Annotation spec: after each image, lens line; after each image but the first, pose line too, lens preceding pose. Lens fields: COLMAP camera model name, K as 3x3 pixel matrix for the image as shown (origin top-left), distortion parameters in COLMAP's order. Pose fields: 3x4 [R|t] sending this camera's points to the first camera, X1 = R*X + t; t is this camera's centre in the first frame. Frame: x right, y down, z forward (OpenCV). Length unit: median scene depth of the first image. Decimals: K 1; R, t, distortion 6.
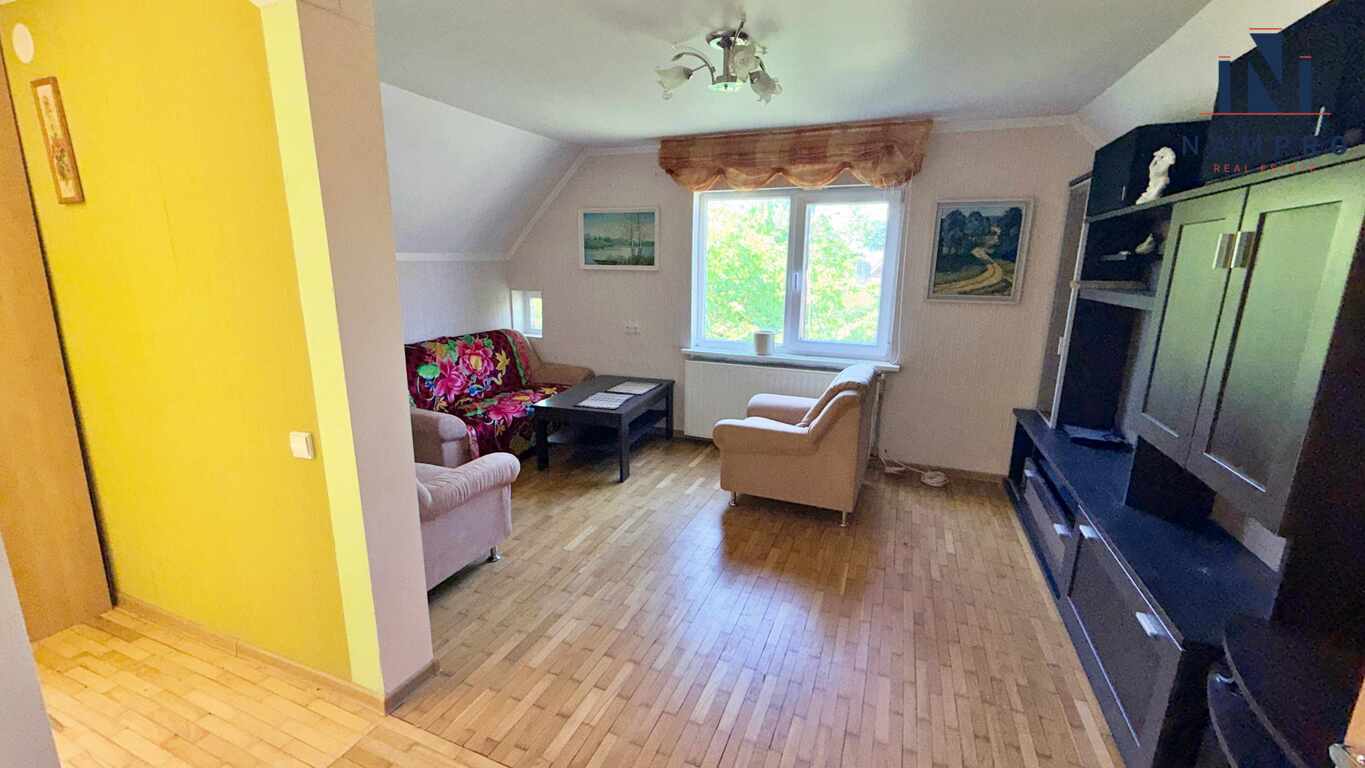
lens RADIAL K [[579.5, 0, 666.1], [0, 579.5, 388.9], [0, 0, 1]] dist [0.000274, 0.000053]
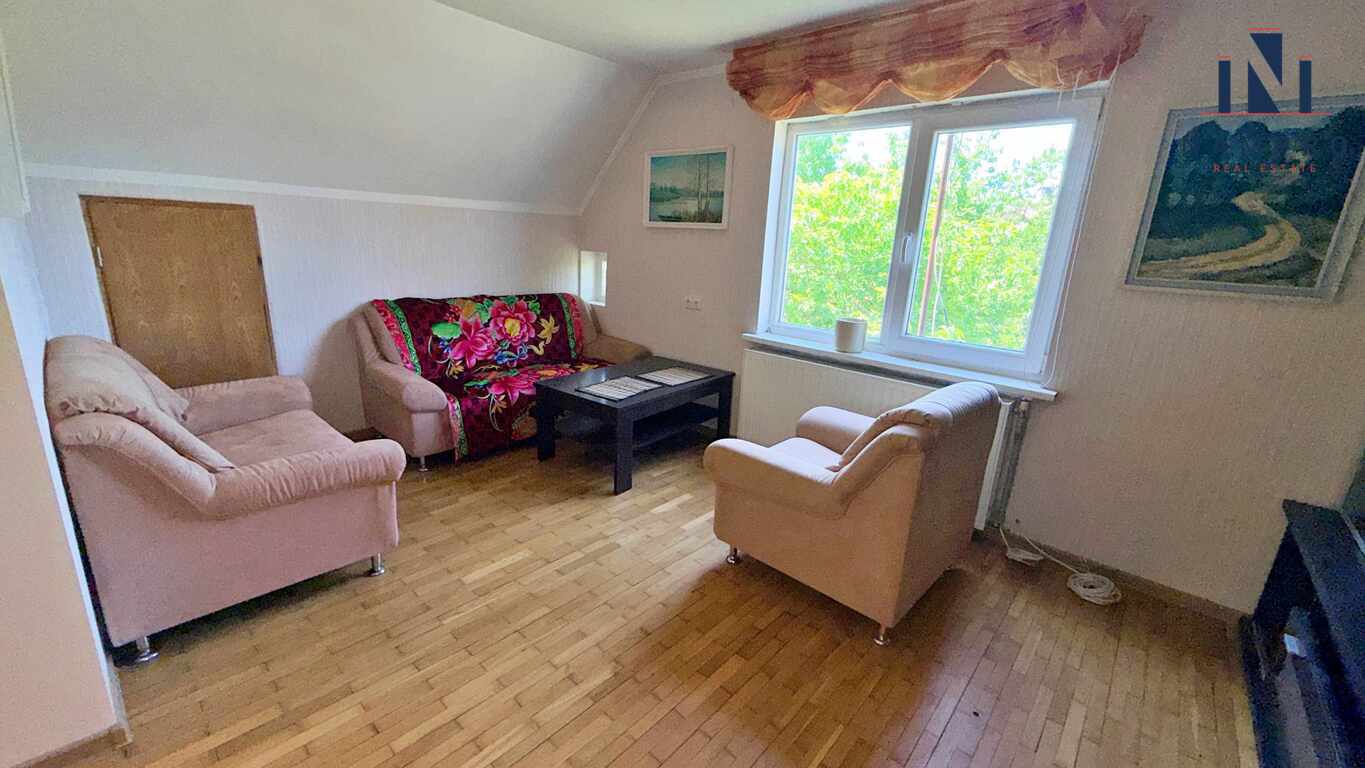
lens RADIAL K [[555.0, 0, 668.0], [0, 555.0, 387.2], [0, 0, 1]] dist [0.000366, 0.000155]
pose [[0.936988, 0.125835, -0.325912, 0.206489], [-0.115584, 0.992002, 0.050712, -0.027266], [0.329686, -0.009846, 0.944039, 0.309136]]
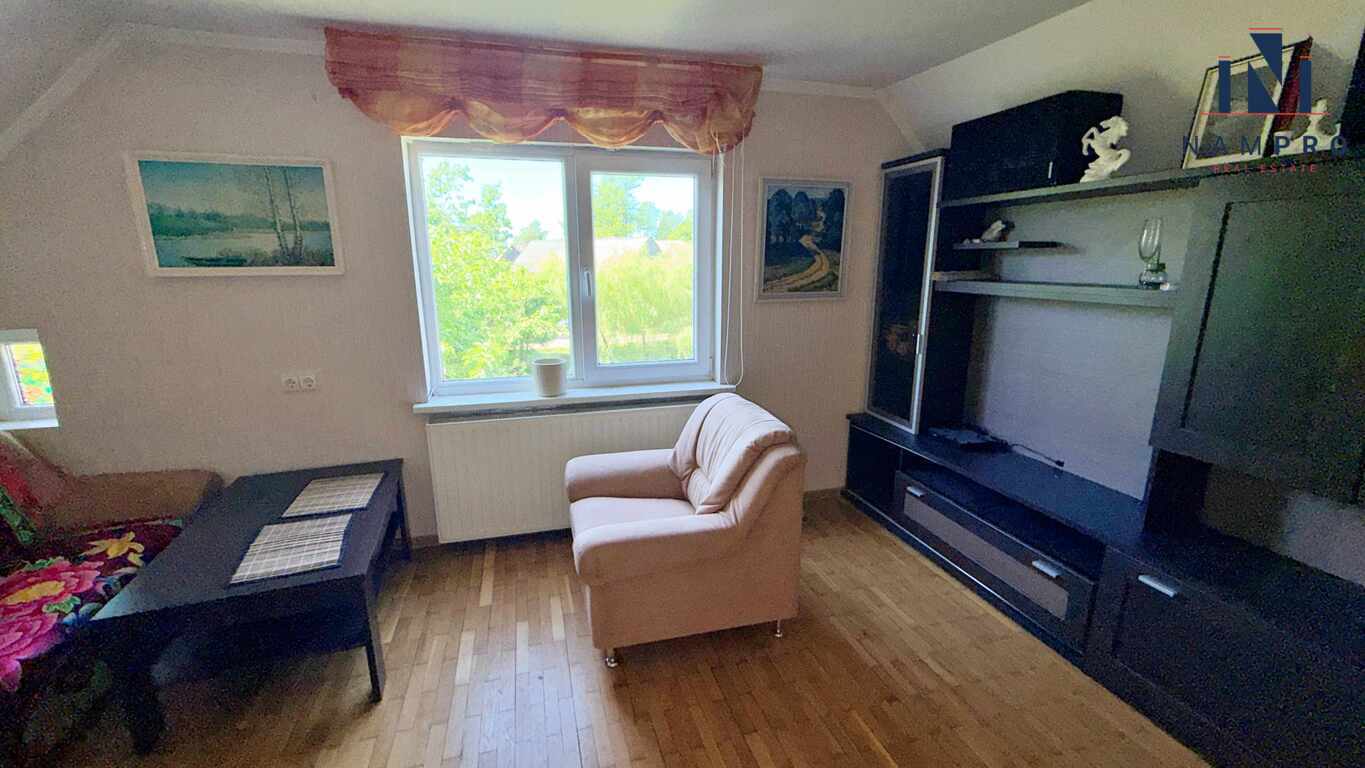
lens RADIAL K [[573.5, 0, 682.5], [0, 573.5, 384.0], [0, 0, 1]] dist [-0.000297, -0.000036]
pose [[0.777541, -0.150782, 0.610488, -0.128418], [0.147237, 0.987494, 0.056370, -0.094701], [-0.611353, 0.046056, 0.790017, 0.420472]]
